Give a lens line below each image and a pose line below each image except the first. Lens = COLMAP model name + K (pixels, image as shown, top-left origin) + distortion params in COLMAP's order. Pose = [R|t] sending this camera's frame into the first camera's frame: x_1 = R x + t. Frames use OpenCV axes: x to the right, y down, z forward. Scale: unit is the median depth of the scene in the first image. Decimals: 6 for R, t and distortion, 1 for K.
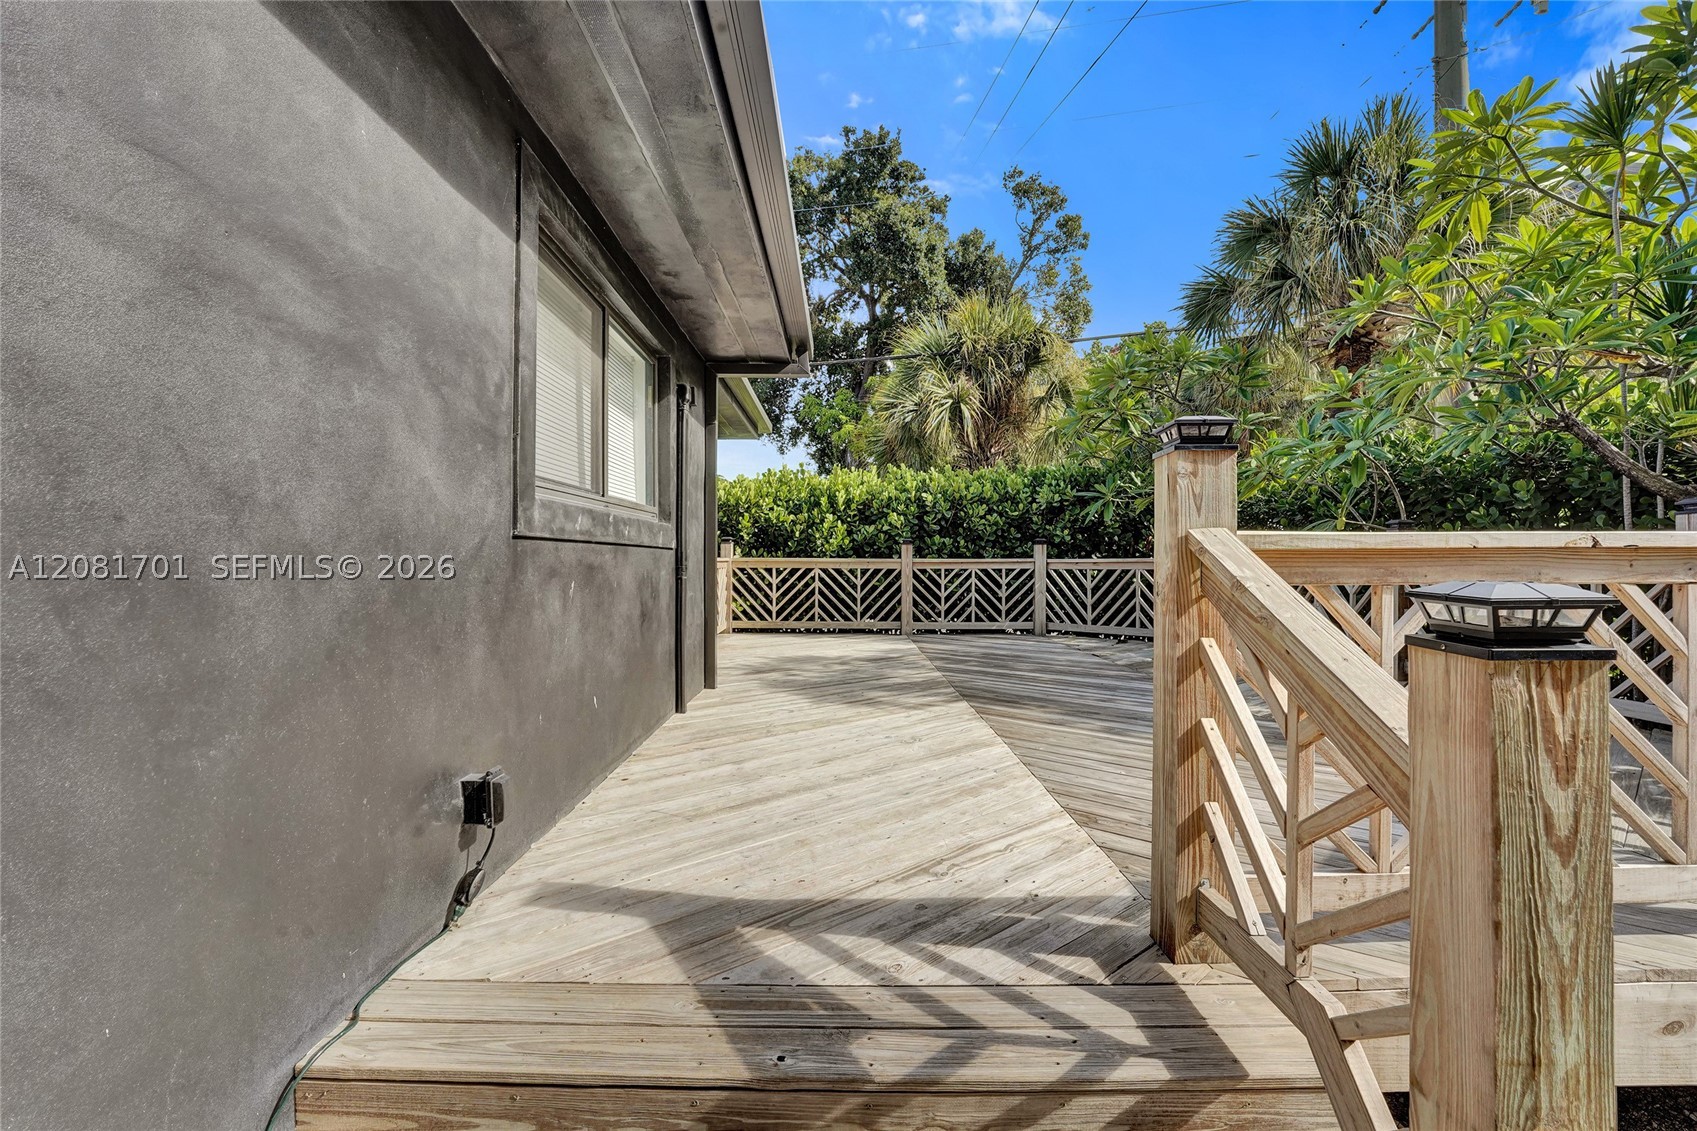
lens RADIAL K [[729.2, 0, 831.9], [0, 729.2, 556.9], [0, 0, 1]] dist [-0.023982, 0.002860]
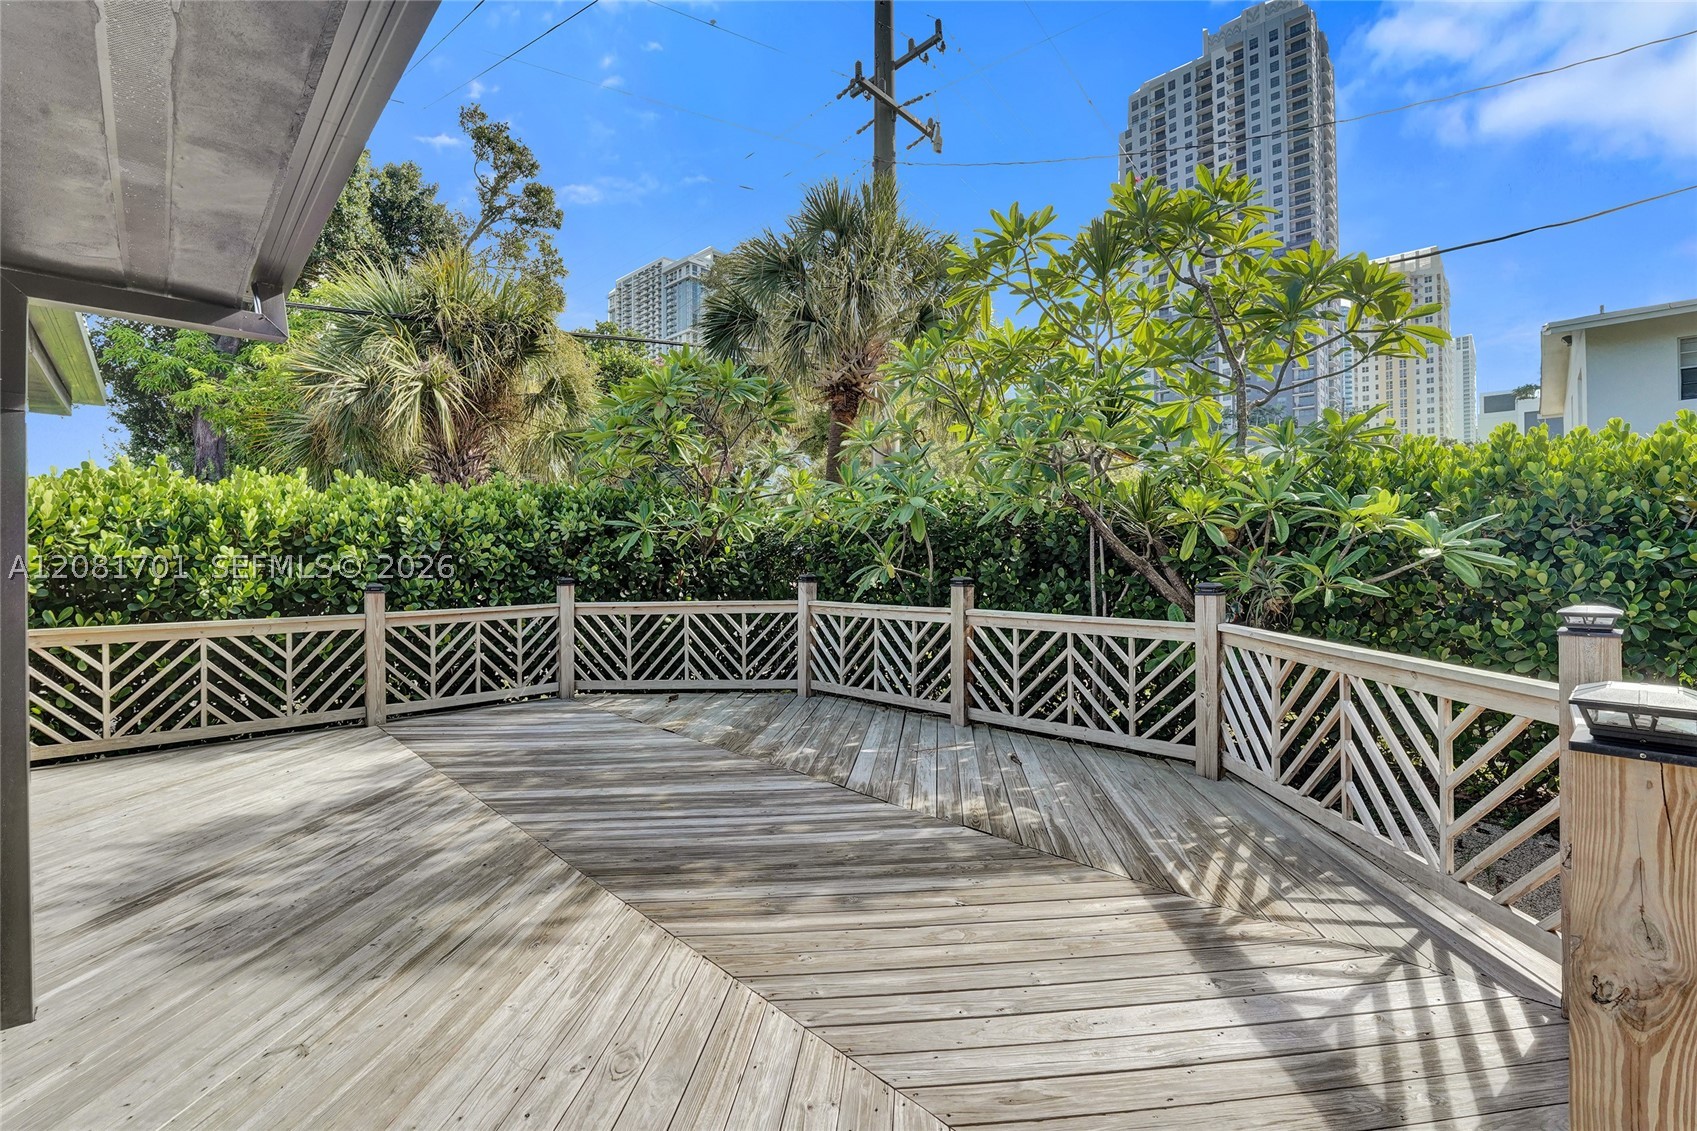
lens RADIAL K [[729.2, 0, 850.0], [0, 729.2, 555.8], [0, 0, 1]] dist [-0.023982, 0.002860]
pose [[0.708727, -0.010615, 0.705403, -0.057155], [0.002310, 0.999916, 0.012726, -0.057383], [-0.705479, -0.007390, 0.708692, 0.200948]]
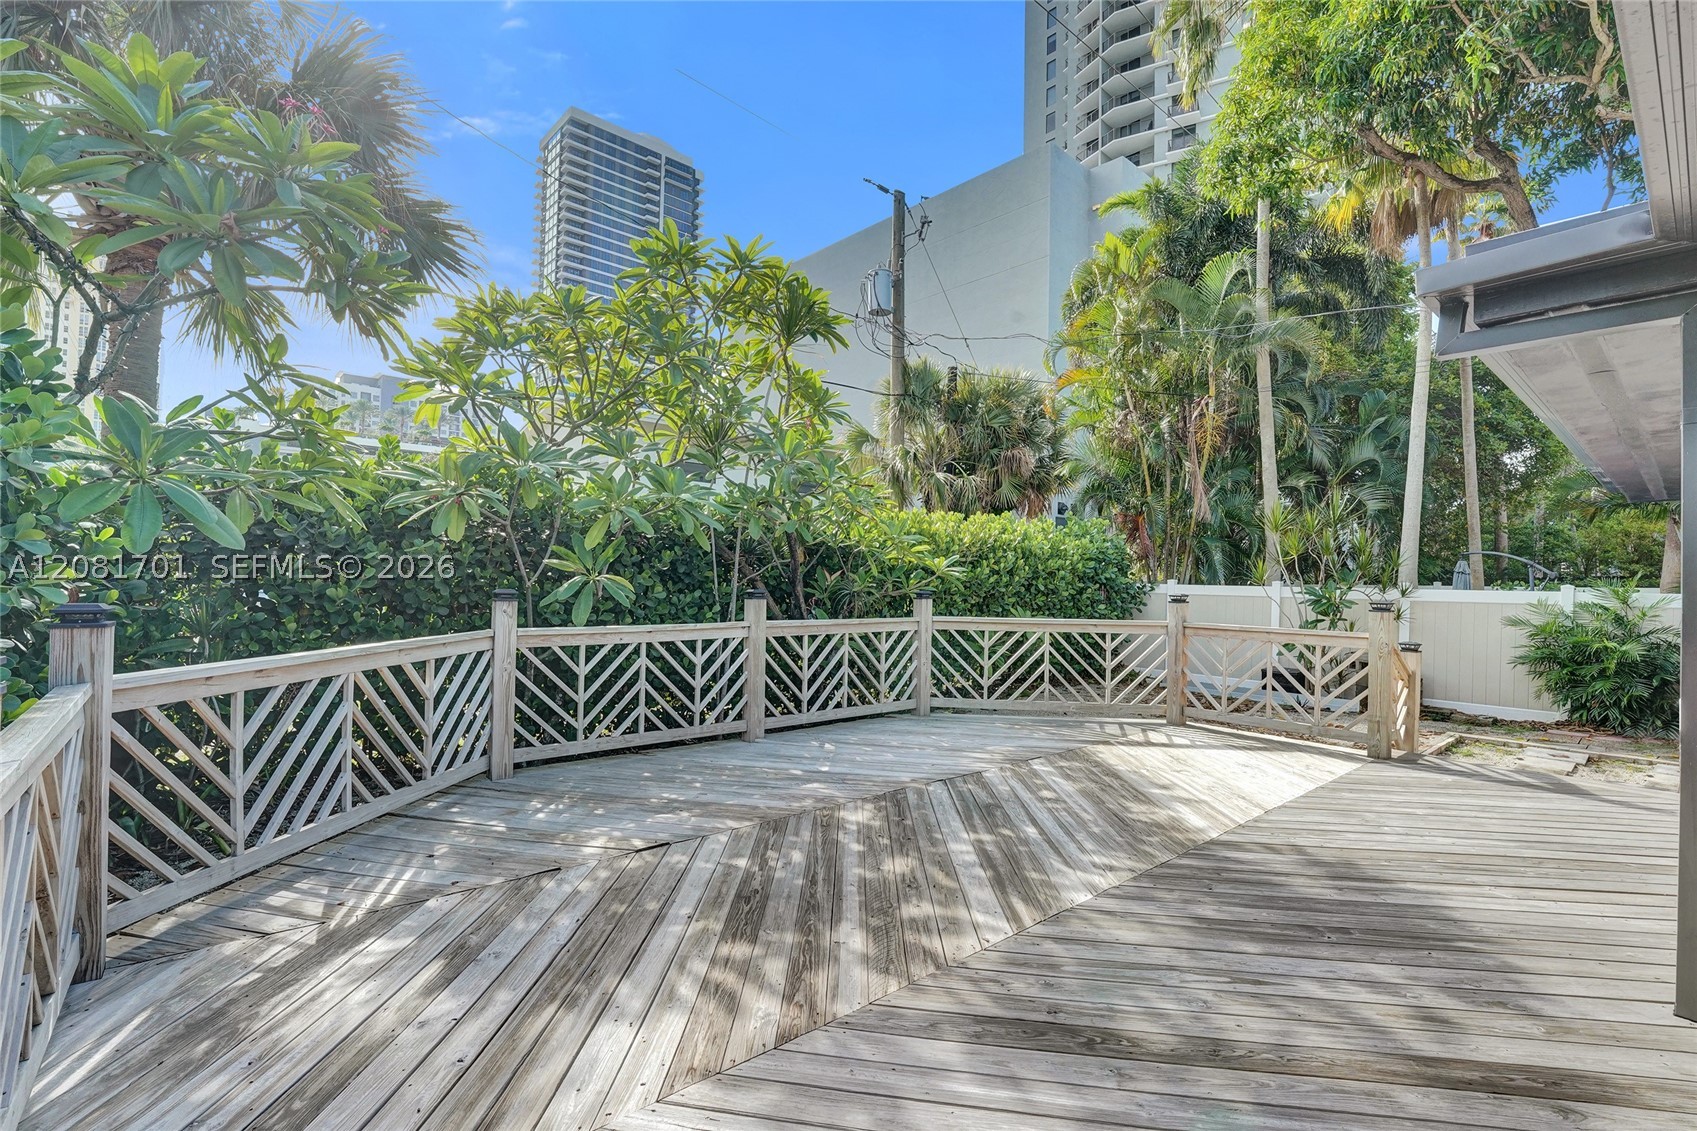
lens RADIAL K [[759.1, 0, 851.3], [0, 759.1, 561.5], [0, 0, 1]] dist [-0.023294, -0.000782]
pose [[-0.657026, -0.001234, 0.753867, -0.089523], [-0.030959, 0.999199, -0.025347, -0.040036], [-0.753232, -0.039993, -0.656538, 0.950564]]
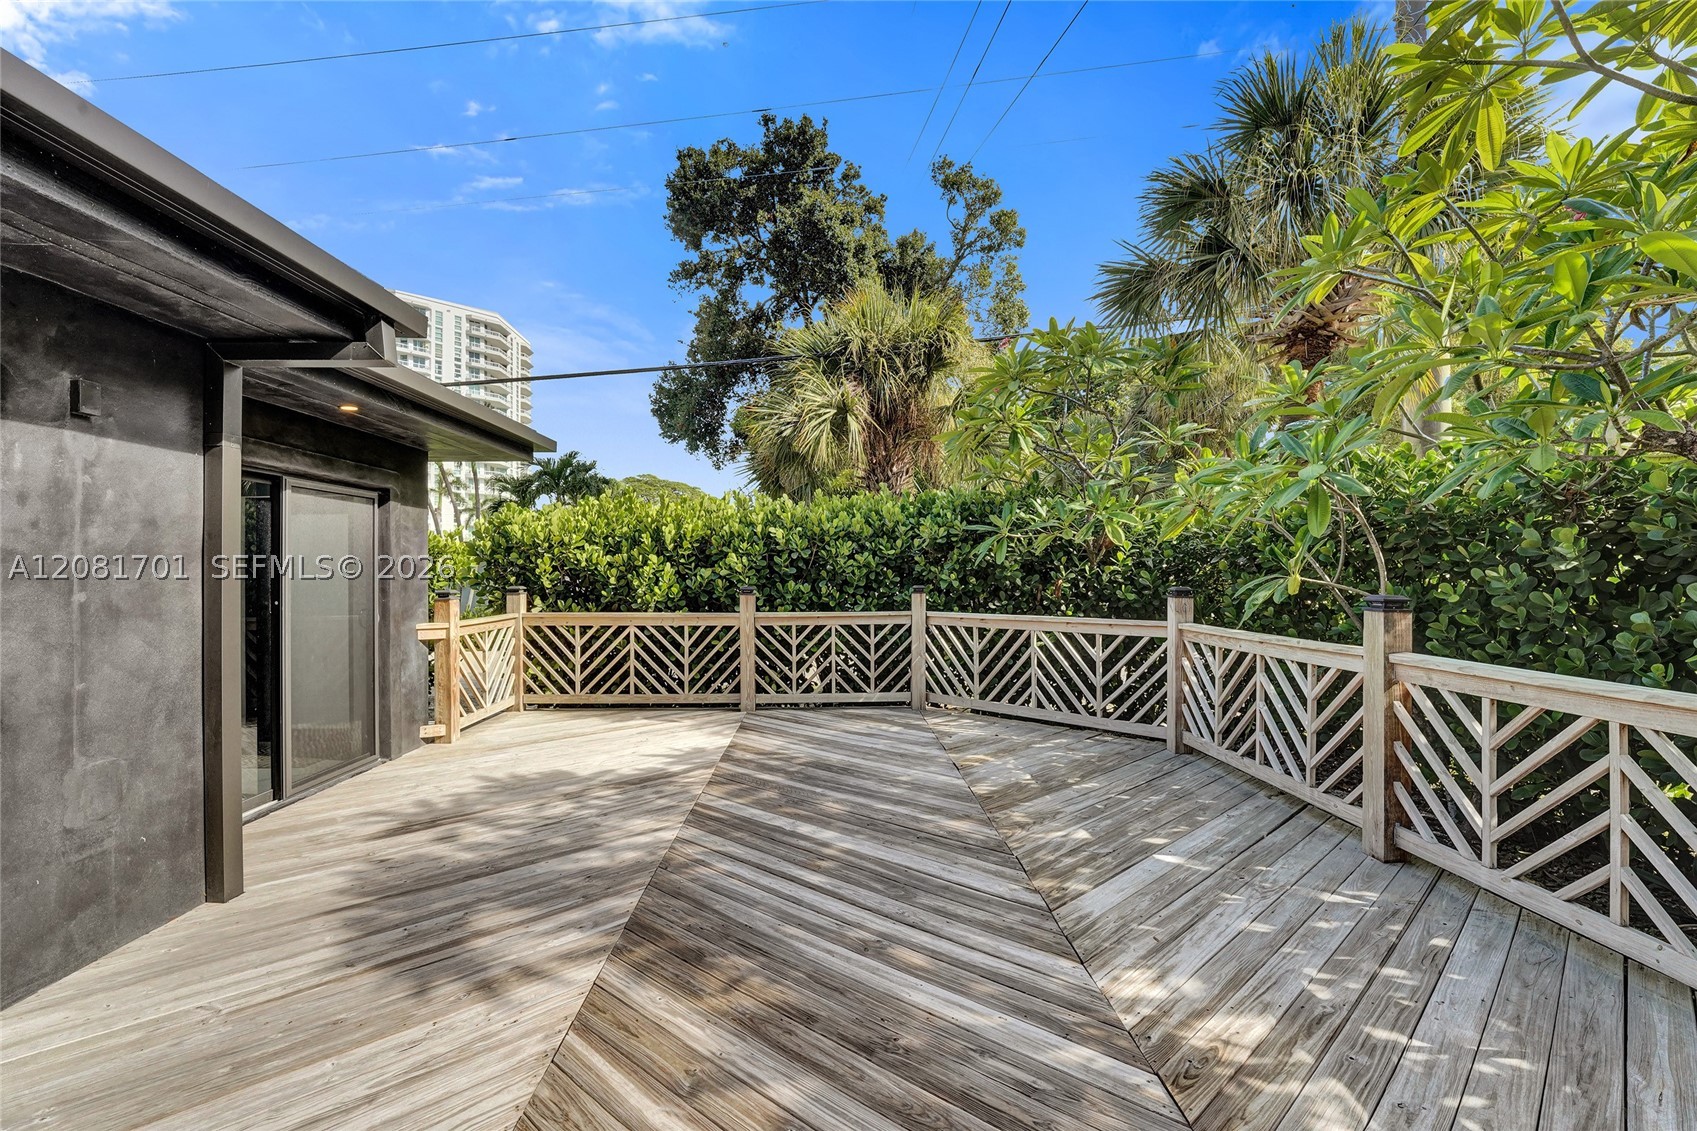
lens RADIAL K [[695.7, 0, 843.9], [0, 695.7, 557.2], [0, 0, 1]] dist [-0.021100, 0.000449]
pose [[0.999464, -0.007634, 0.031848, 0.177508], [0.007854, 0.999946, -0.006802, -0.049548], [-0.031794, 0.007048, 0.999470, 0.246823]]
